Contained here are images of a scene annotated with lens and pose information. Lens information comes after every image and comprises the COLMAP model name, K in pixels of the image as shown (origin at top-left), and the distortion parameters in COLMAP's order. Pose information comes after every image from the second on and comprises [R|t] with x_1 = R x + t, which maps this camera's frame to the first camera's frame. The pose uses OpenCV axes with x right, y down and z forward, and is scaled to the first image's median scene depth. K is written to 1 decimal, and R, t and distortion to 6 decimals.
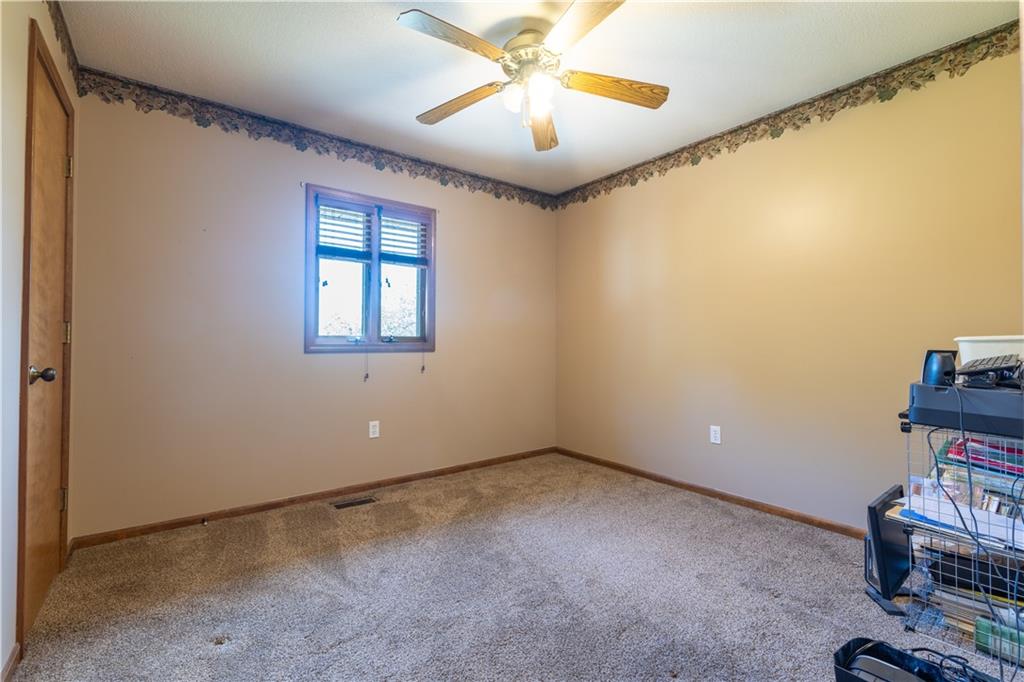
lens RADIAL K [[437.5, 0, 501.0], [0, 437.5, 341.7], [0, 0, 1]] dist [0.000434, 0.002689]
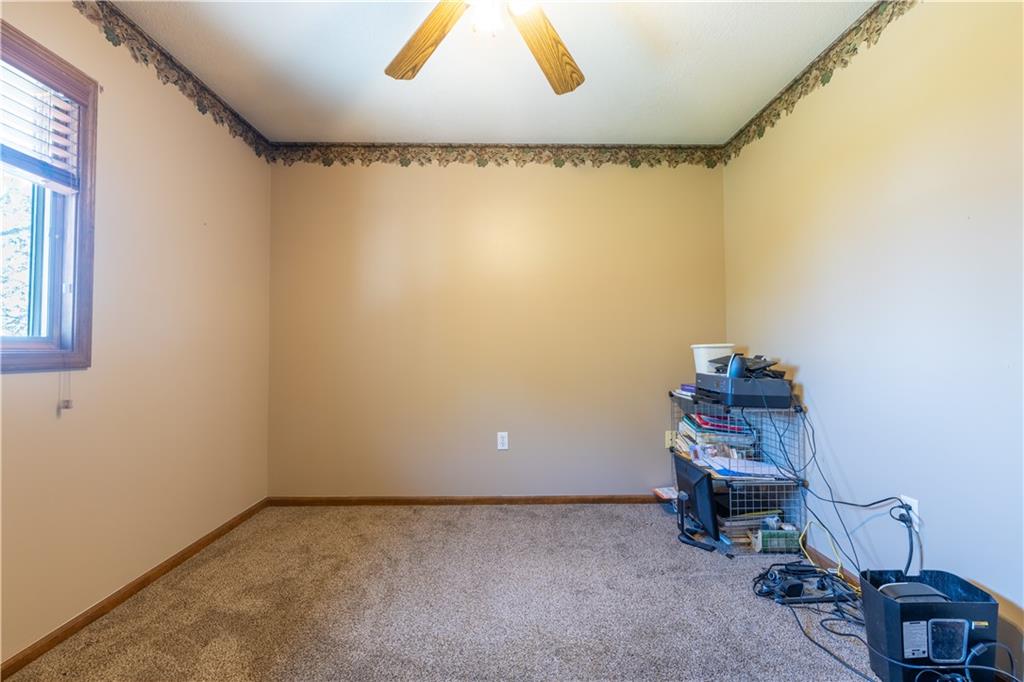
lens RADIAL K [[437.5, 0, 509.6], [0, 437.5, 344.7], [0, 0, 1]] dist [0.000434, 0.002689]
pose [[0.593688, 0.009333, 0.804641, -0.296654], [0.001573, 0.999917, -0.012758, 0.004418], [-0.804694, 0.008840, 0.593624, 0.372697]]
